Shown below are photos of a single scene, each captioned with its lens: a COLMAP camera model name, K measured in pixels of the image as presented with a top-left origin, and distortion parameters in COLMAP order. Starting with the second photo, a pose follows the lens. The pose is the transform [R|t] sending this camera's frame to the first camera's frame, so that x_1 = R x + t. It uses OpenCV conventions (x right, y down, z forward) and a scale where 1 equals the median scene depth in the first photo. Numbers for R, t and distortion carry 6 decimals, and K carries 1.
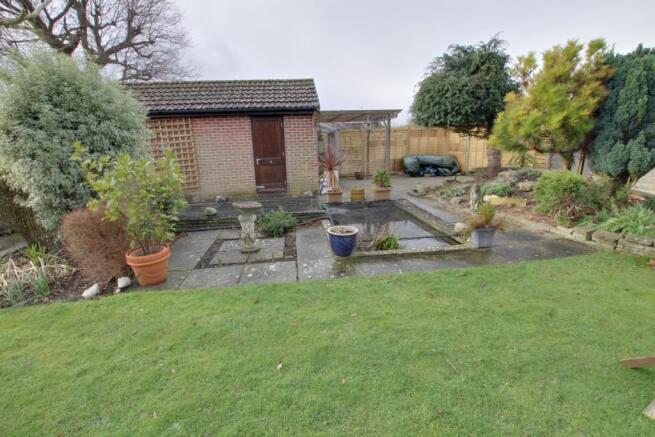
lens RADIAL K [[304.0, 0, 325.7], [0, 304.0, 217.7], [0, 0, 1]] dist [-0.033482, 0.004887]
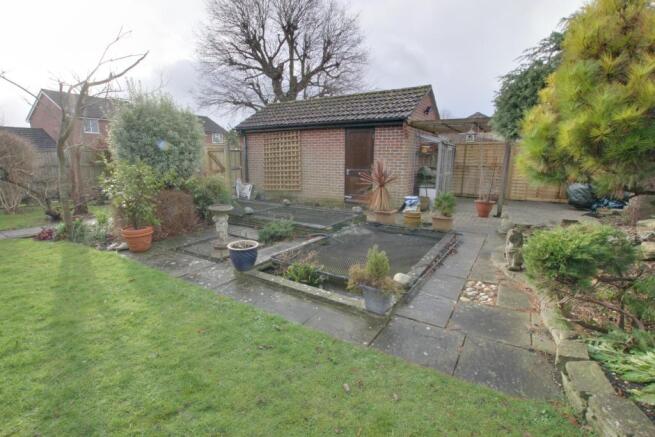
lens RADIAL K [[304.0, 0, 326.6], [0, 304.0, 218.6], [0, 0, 1]] dist [-0.033482, 0.004887]
pose [[0.773186, 0.160861, -0.613439, 0.379366], [-0.174515, 0.983919, 0.038051, -0.057003], [0.609695, 0.077633, 0.788825, 0.158742]]
